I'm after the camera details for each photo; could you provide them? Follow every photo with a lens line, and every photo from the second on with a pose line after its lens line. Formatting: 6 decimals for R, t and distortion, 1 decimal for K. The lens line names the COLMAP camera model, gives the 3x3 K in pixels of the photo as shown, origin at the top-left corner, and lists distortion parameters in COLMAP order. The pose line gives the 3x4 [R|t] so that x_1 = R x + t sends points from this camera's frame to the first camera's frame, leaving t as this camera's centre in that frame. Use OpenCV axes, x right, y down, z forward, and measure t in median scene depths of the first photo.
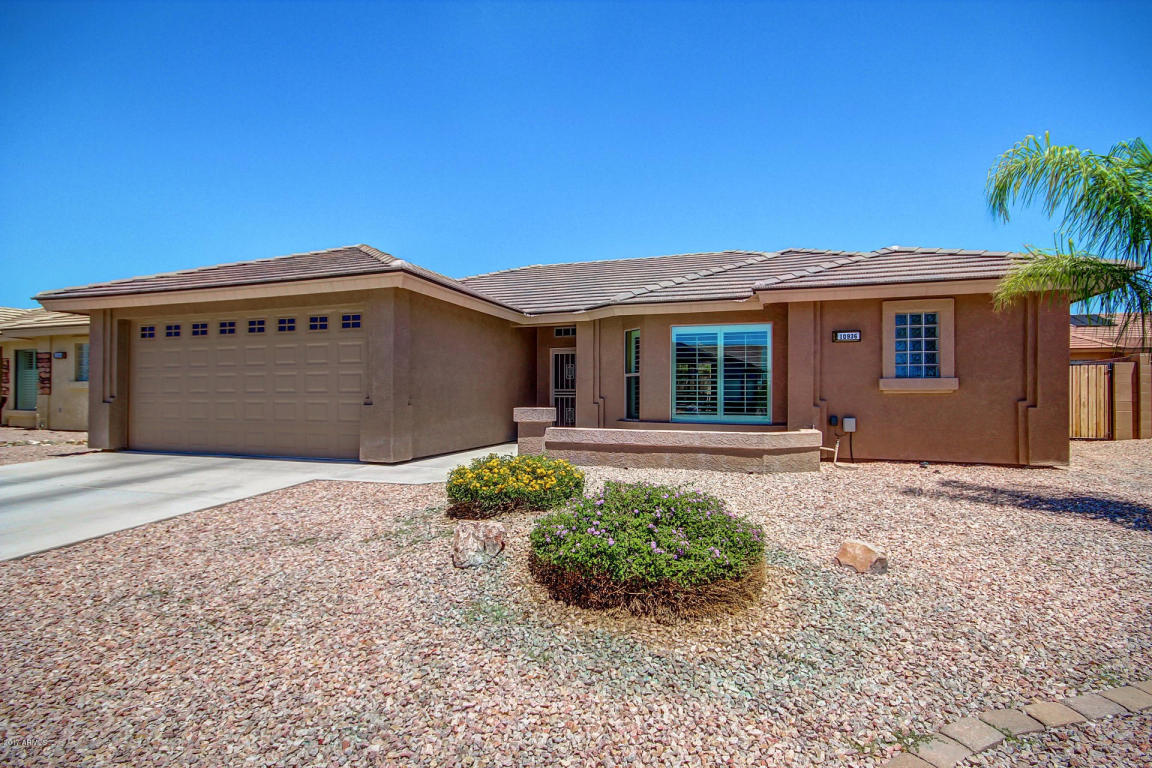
lens RADIAL K [[531.4, 0, 554.3], [0, 531.4, 393.2], [0, 0, 1]] dist [-0.000701, -0.003120]
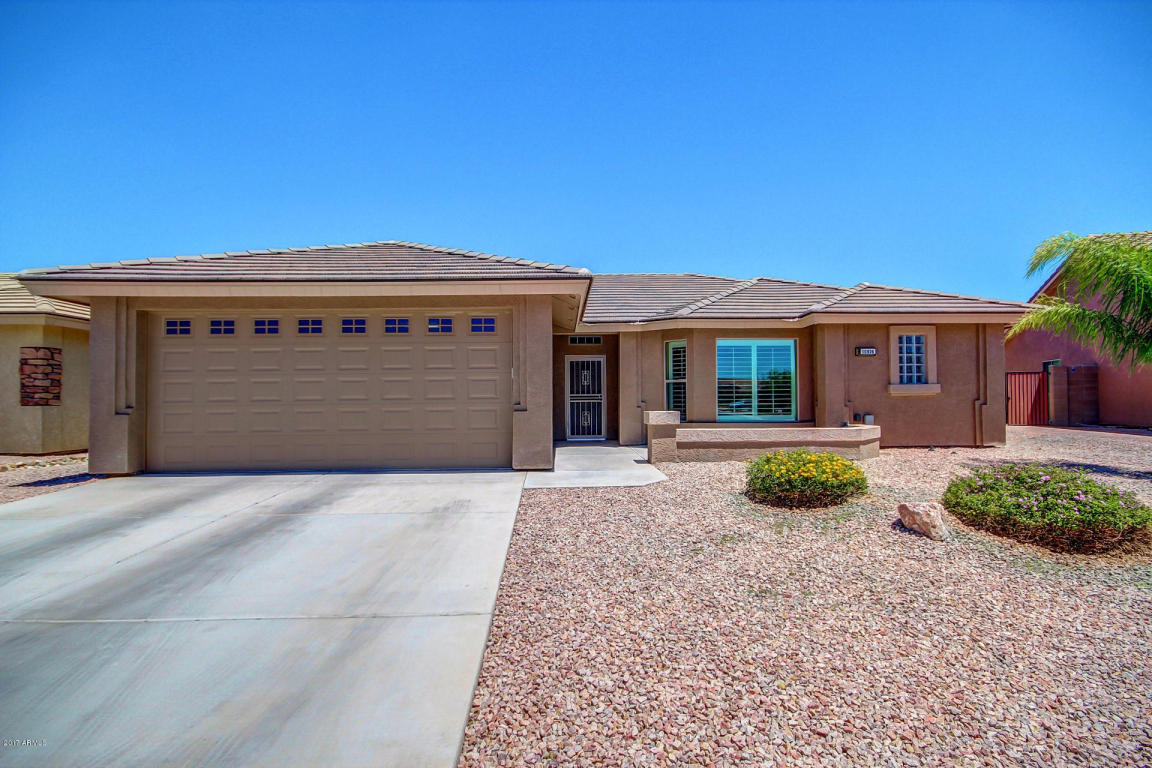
lens RADIAL K [[531.4, 0, 559.0], [0, 531.4, 385.9], [0, 0, 1]] dist [-0.000701, -0.003120]
pose [[0.941727, -0.000458, 0.336379, -0.576544], [0.009460, 0.999640, -0.025123, 0.001033], [-0.336246, 0.026842, 0.941392, 0.043687]]
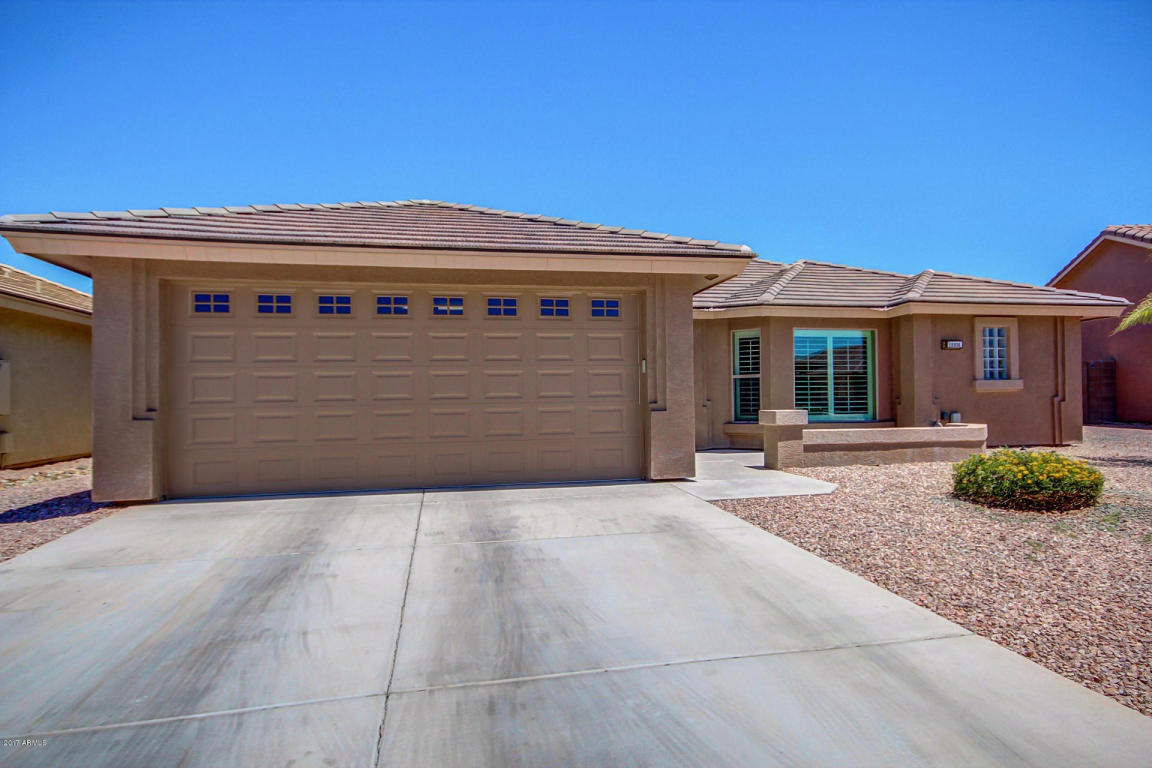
lens RADIAL K [[640.4, 0, 558.6], [0, 640.4, 382.9], [0, 0, 1]] dist [0.009161, 0.002764]
pose [[0.868228, -0.000692, 0.496166, -0.926502], [0.013386, 0.999668, -0.022029, -0.001472], [-0.495986, 0.025768, 0.867948, 0.189145]]
